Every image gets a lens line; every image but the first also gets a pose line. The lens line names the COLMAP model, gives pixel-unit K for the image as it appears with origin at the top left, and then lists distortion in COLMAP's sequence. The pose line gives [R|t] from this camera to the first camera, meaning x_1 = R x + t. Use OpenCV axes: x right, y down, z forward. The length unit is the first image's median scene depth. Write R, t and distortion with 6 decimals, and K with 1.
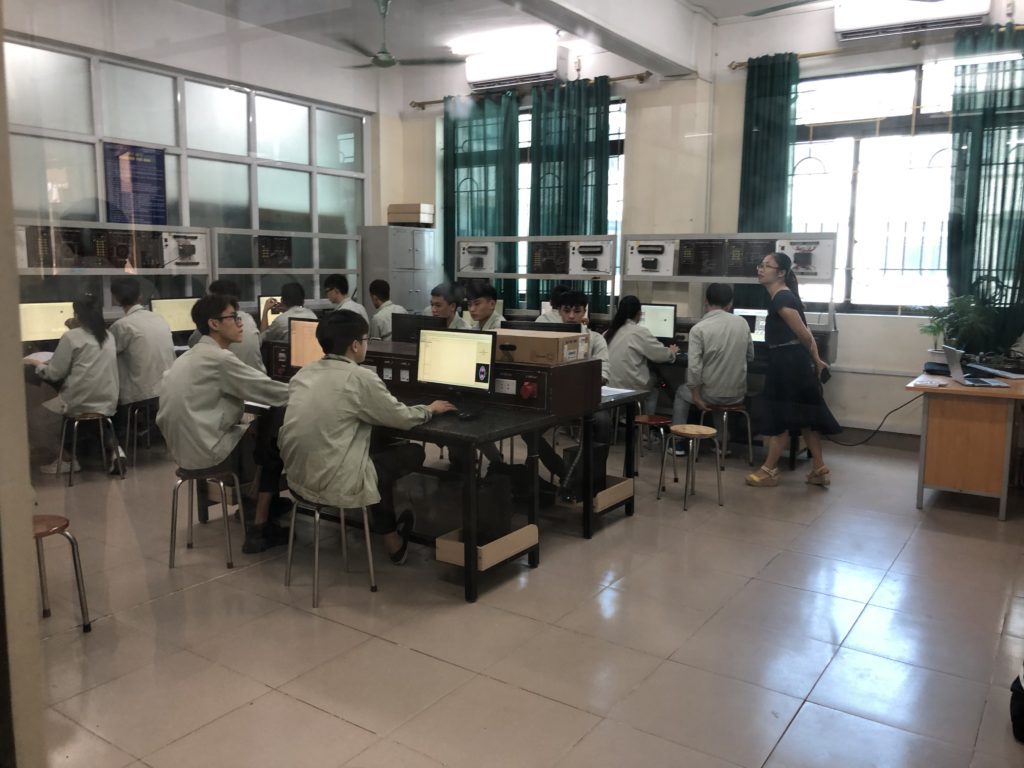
lens RADIAL K [[841.2, 0, 512.0], [0, 841.2, 384.0], [0, 0, 1]] dist [0.004979, 0.000855]
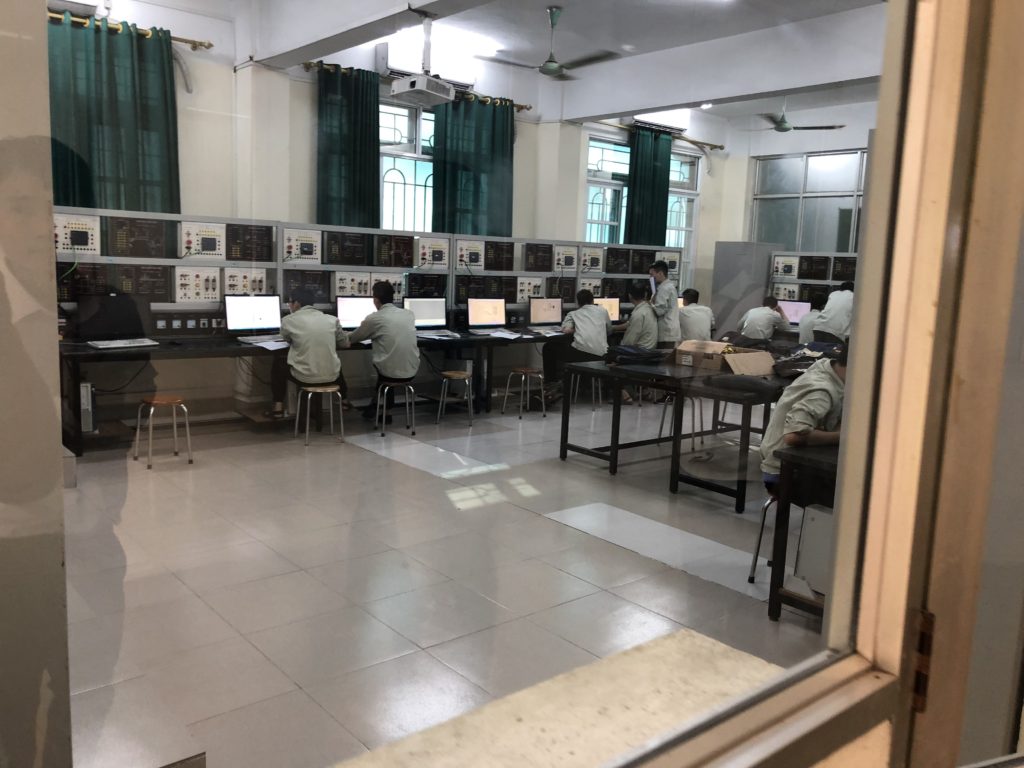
lens RADIAL K [[841.2, 0, 512.0], [0, 841.2, 384.0], [0, 0, 1]] dist [0.004979, 0.000855]
pose [[0.279330, -0.138190, 0.950199, -1.210292], [0.102458, 0.988229, 0.113601, -0.123445], [-0.954713, 0.065624, 0.290201, 0.771340]]
